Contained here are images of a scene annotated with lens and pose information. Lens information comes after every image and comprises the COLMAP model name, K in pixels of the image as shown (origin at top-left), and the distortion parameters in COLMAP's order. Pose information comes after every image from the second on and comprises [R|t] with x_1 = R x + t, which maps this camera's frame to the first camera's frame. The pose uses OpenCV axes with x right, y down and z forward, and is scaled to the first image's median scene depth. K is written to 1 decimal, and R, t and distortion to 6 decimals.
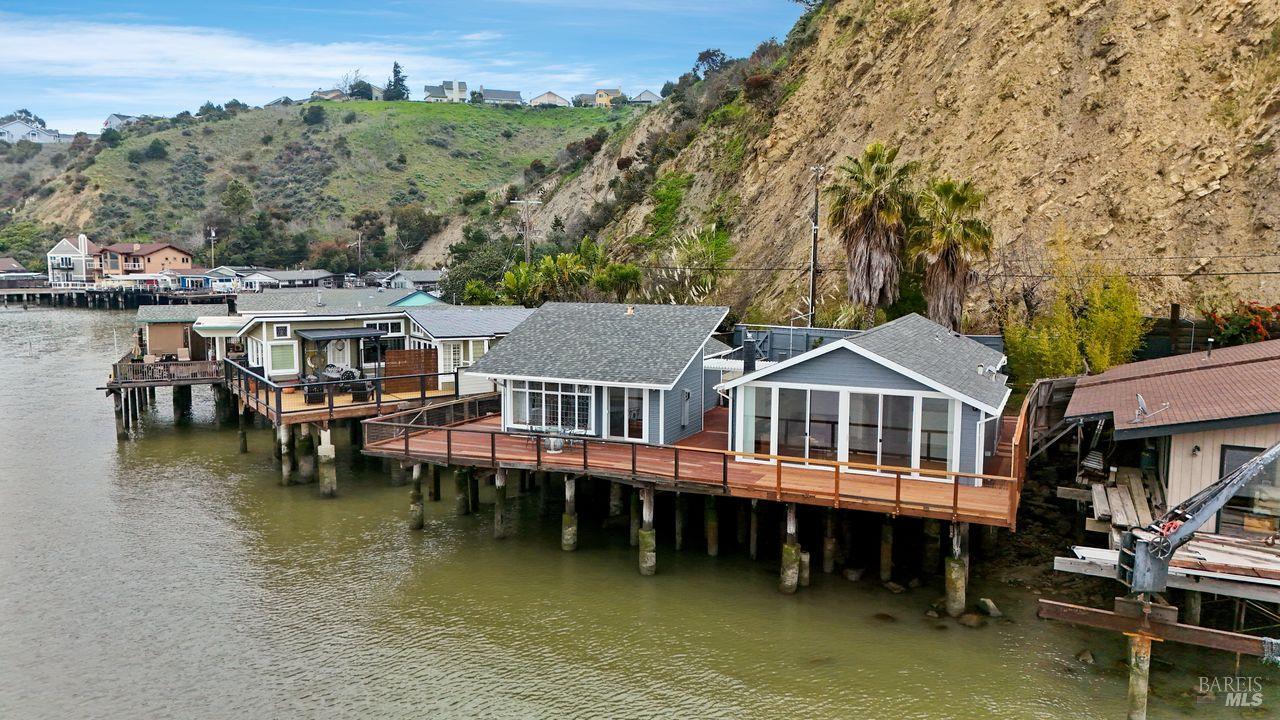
lens RADIAL K [[926.4, 0, 636.3], [0, 926.4, 364.6], [0, 0, 1]] dist [0.071699, -0.055268]
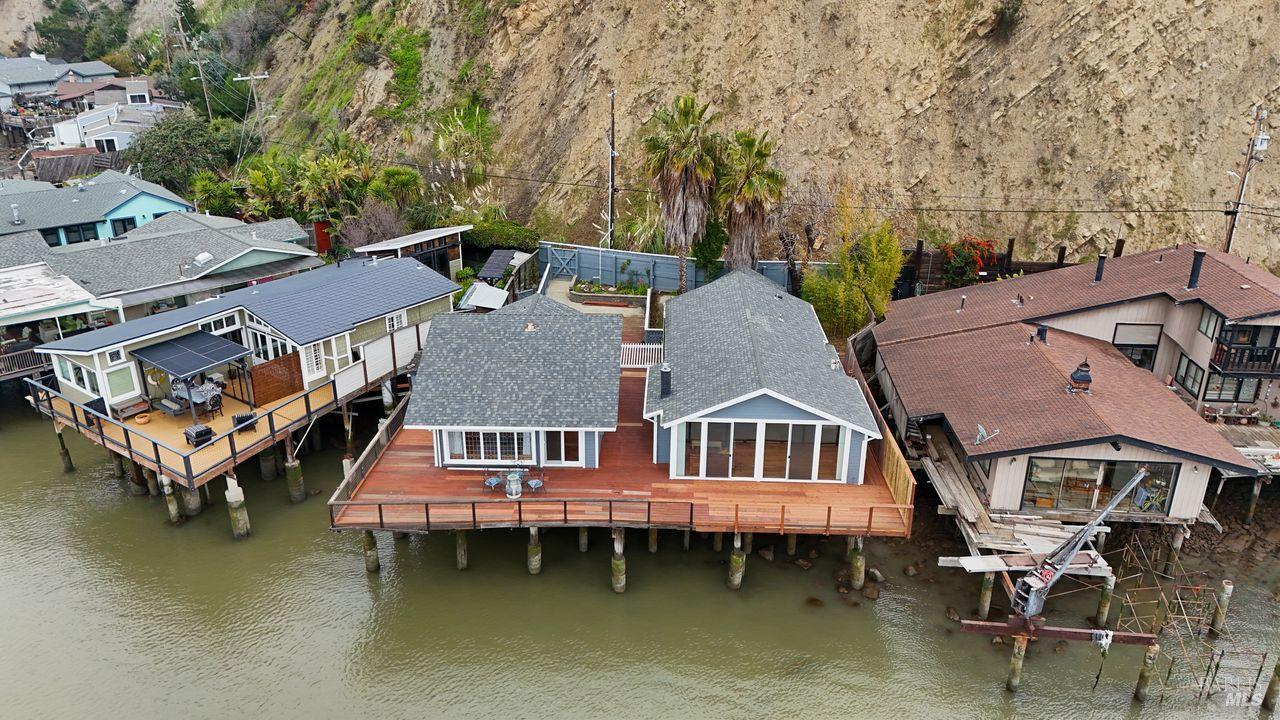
lens RADIAL K [[926.4, 0, 632.6], [0, 926.4, 364.7], [0, 0, 1]] dist [0.071699, -0.055268]
pose [[0.925470, -0.150332, 0.347714, -0.194241], [0.045626, 0.955439, 0.291640, -0.227686], [-0.376062, -0.254039, 0.891090, -0.008831]]
